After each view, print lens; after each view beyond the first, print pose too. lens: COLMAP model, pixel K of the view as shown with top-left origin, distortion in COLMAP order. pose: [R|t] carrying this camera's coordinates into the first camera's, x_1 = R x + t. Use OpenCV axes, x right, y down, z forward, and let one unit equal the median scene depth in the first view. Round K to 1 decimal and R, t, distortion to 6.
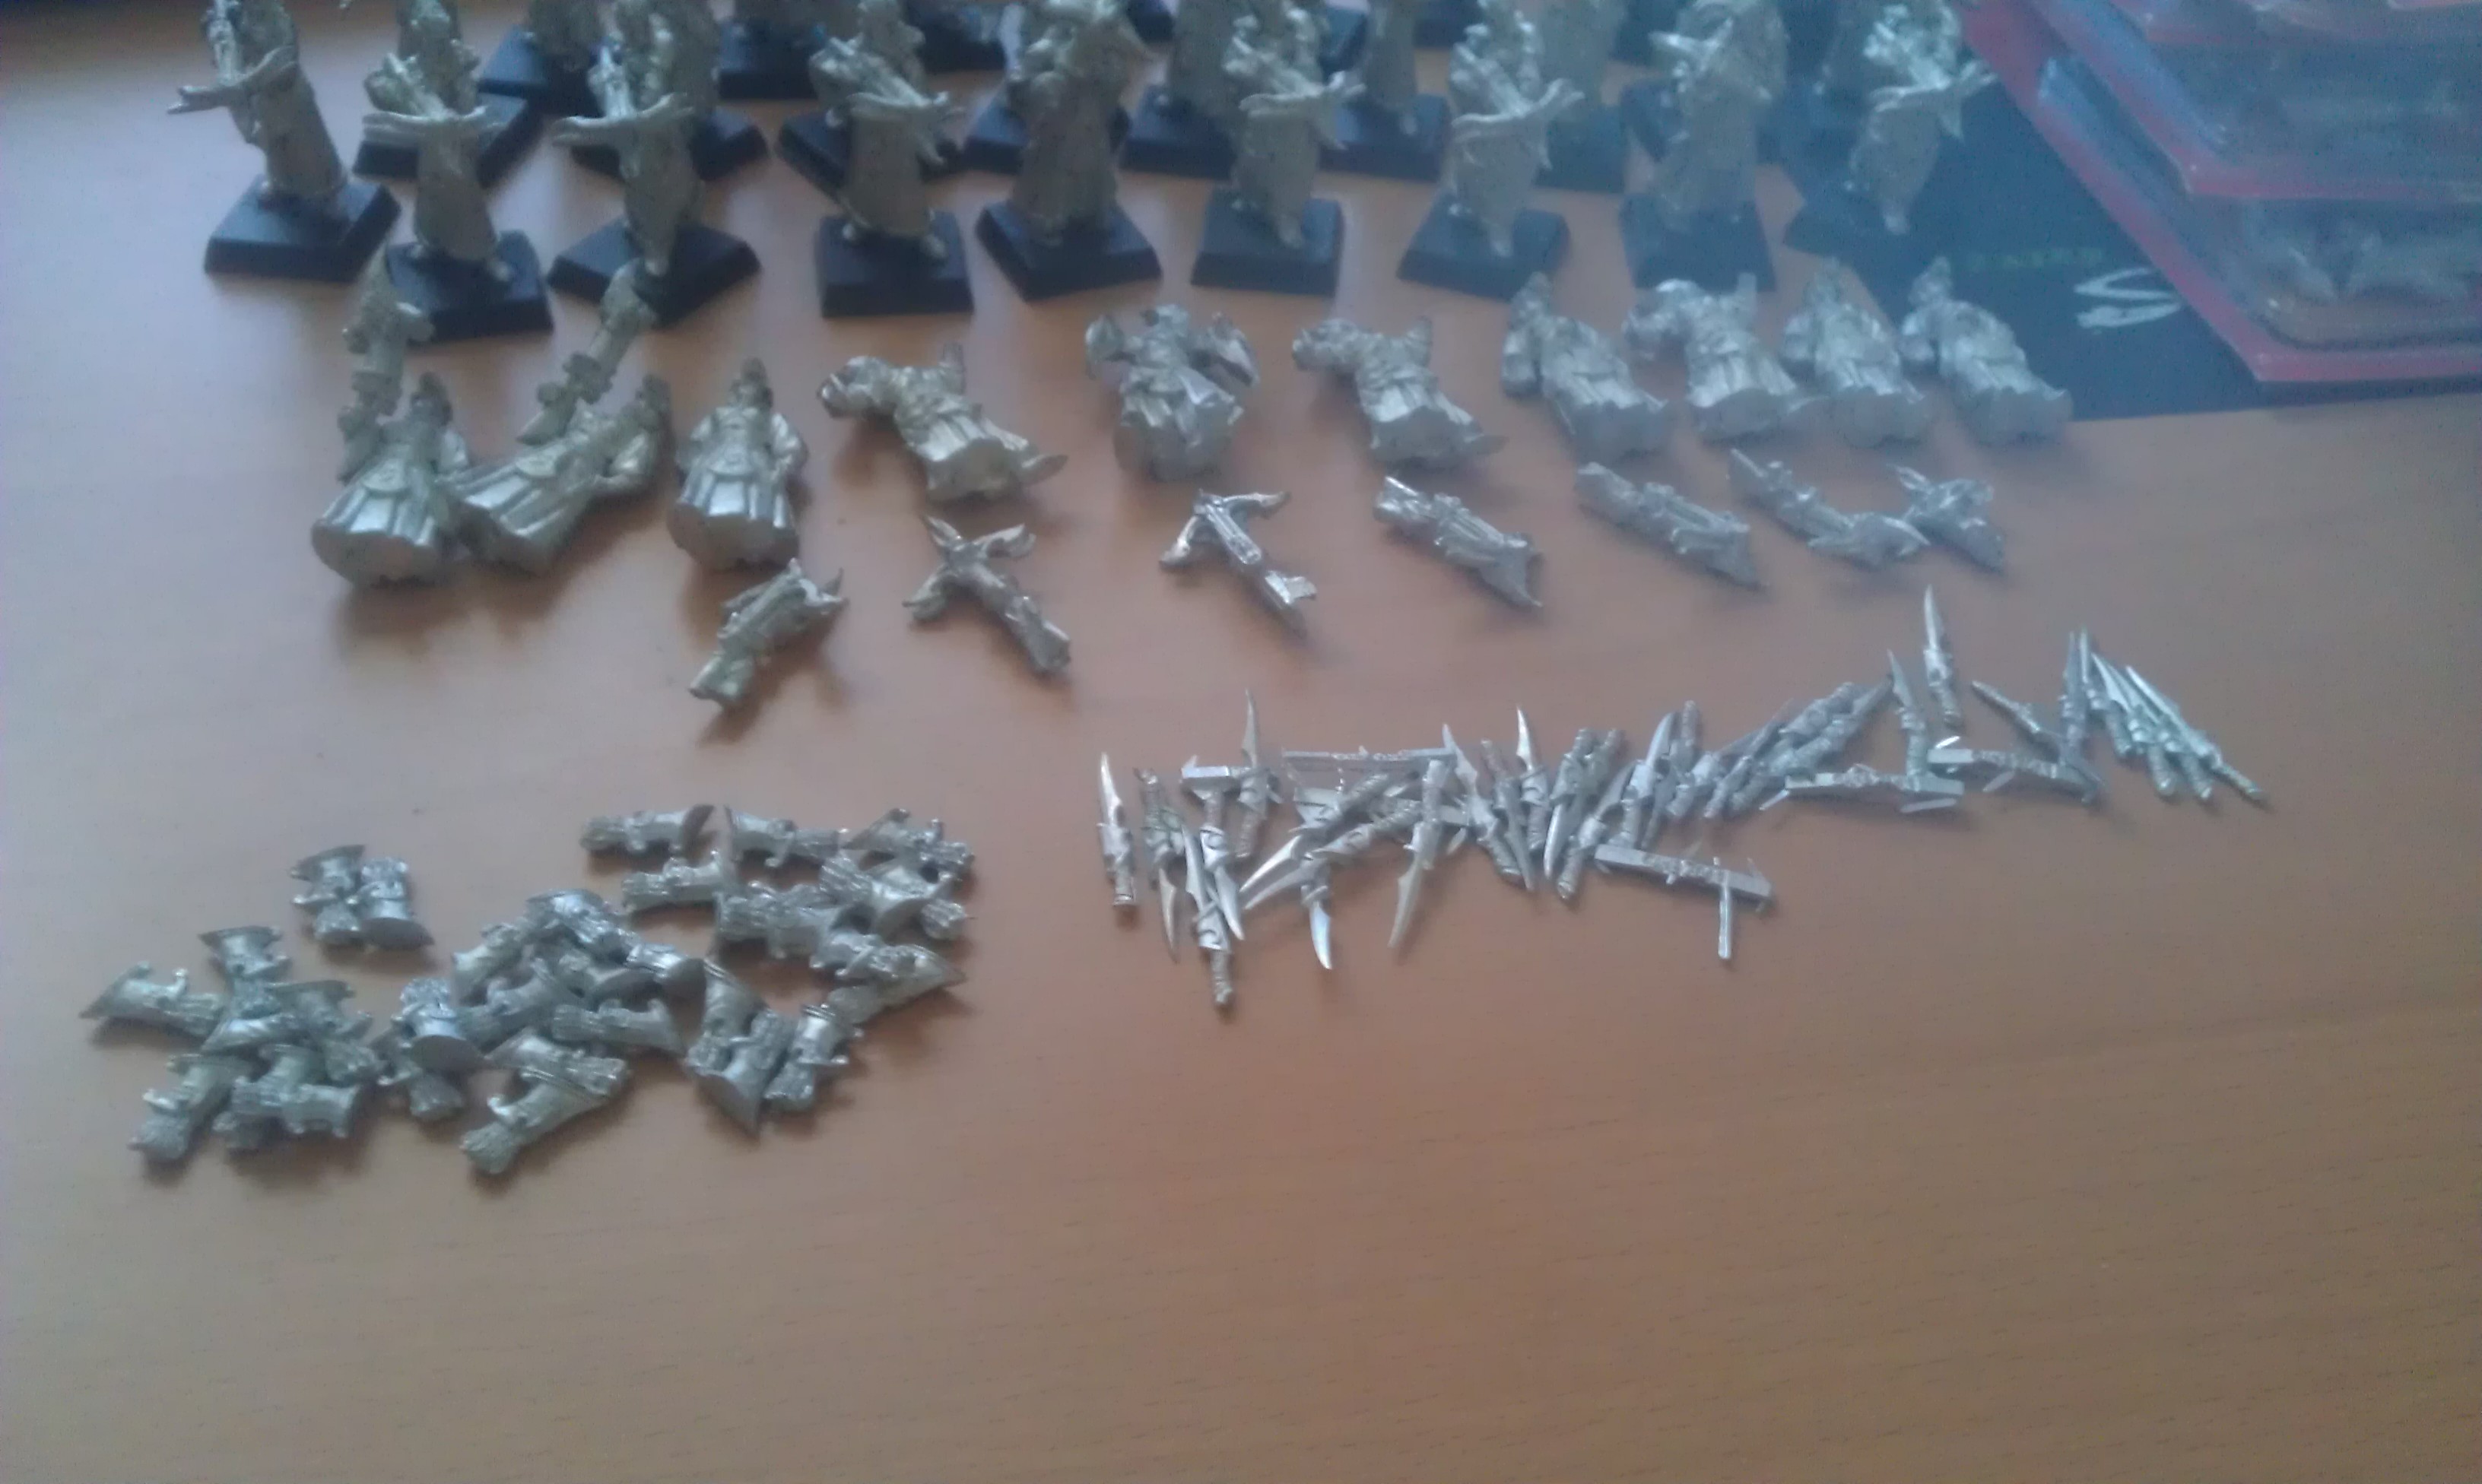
lens RADIAL K [[2789.0, 0, 1295.8], [0, 2789.0, 741.8], [0, 0, 1]] dist [0.099881, -0.396709]
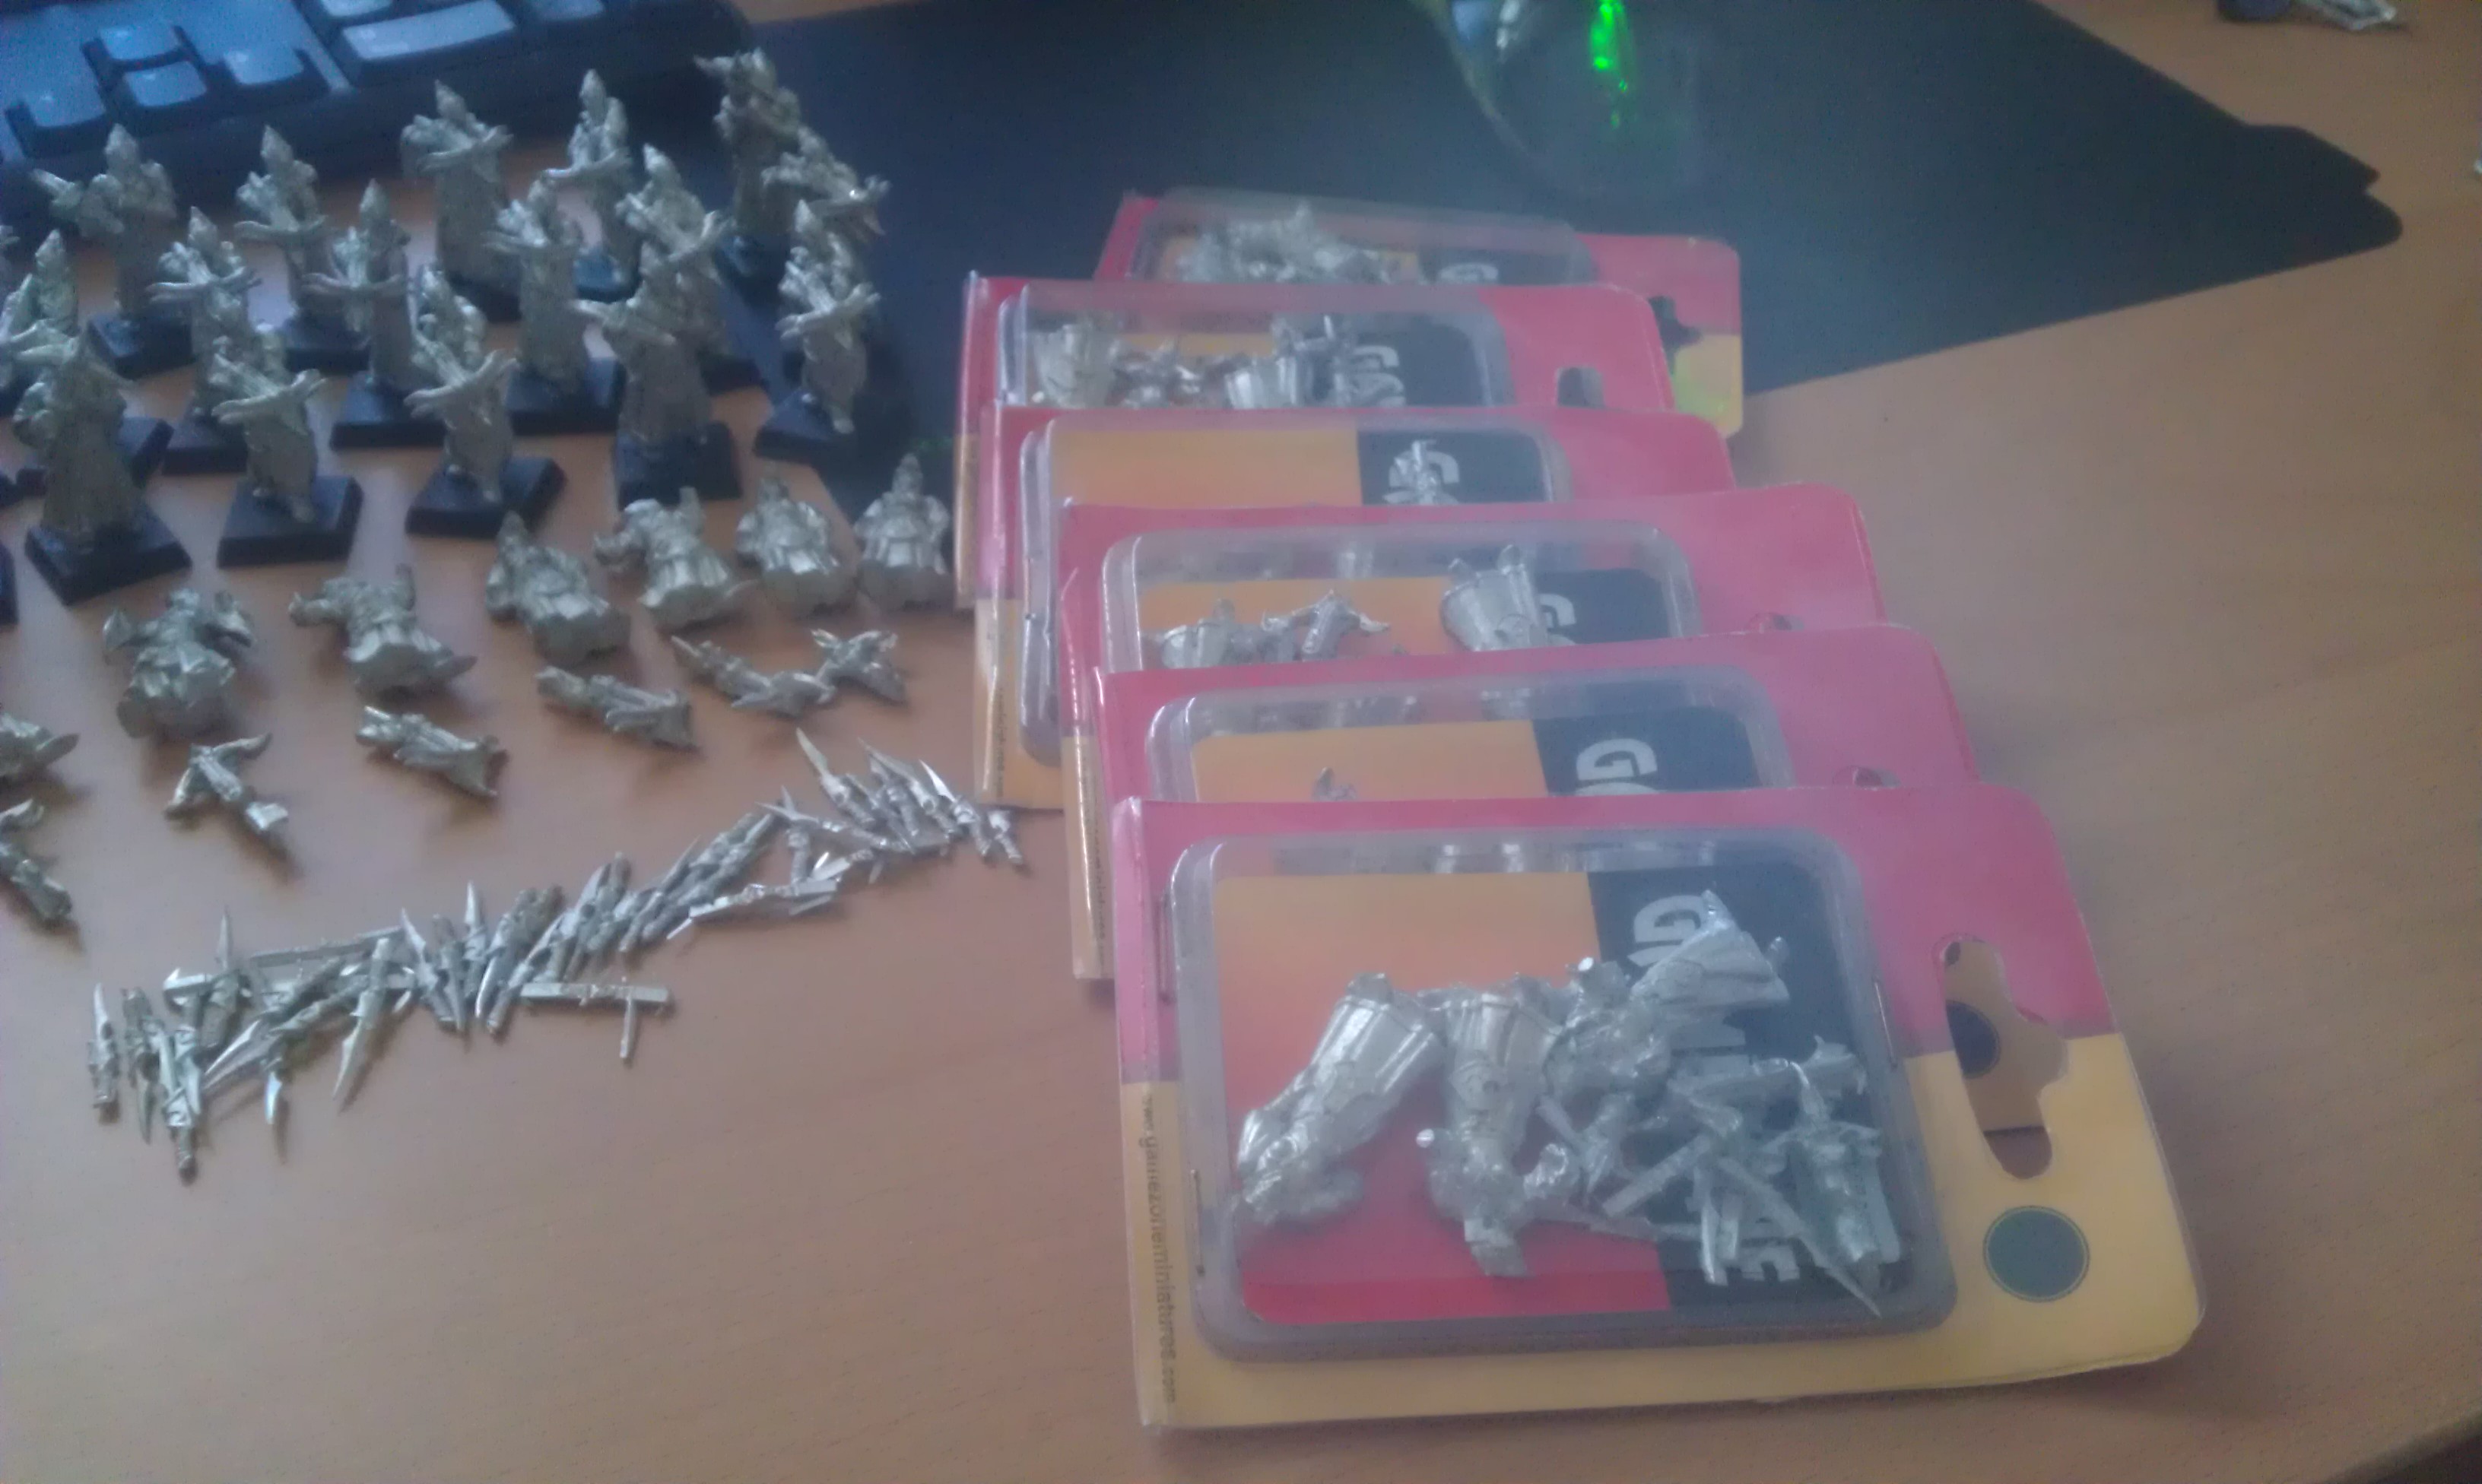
lens RADIAL K [[2866.2, 0, 1303.5], [0, 2866.2, 701.6], [0, 0, 1]] dist [0.016807, -0.183201]
pose [[0.975245, -0.160322, 0.152299, 0.234354], [0.172033, 0.982808, -0.067029, 0.050726], [-0.138934, 0.091570, 0.986059, -0.236057]]
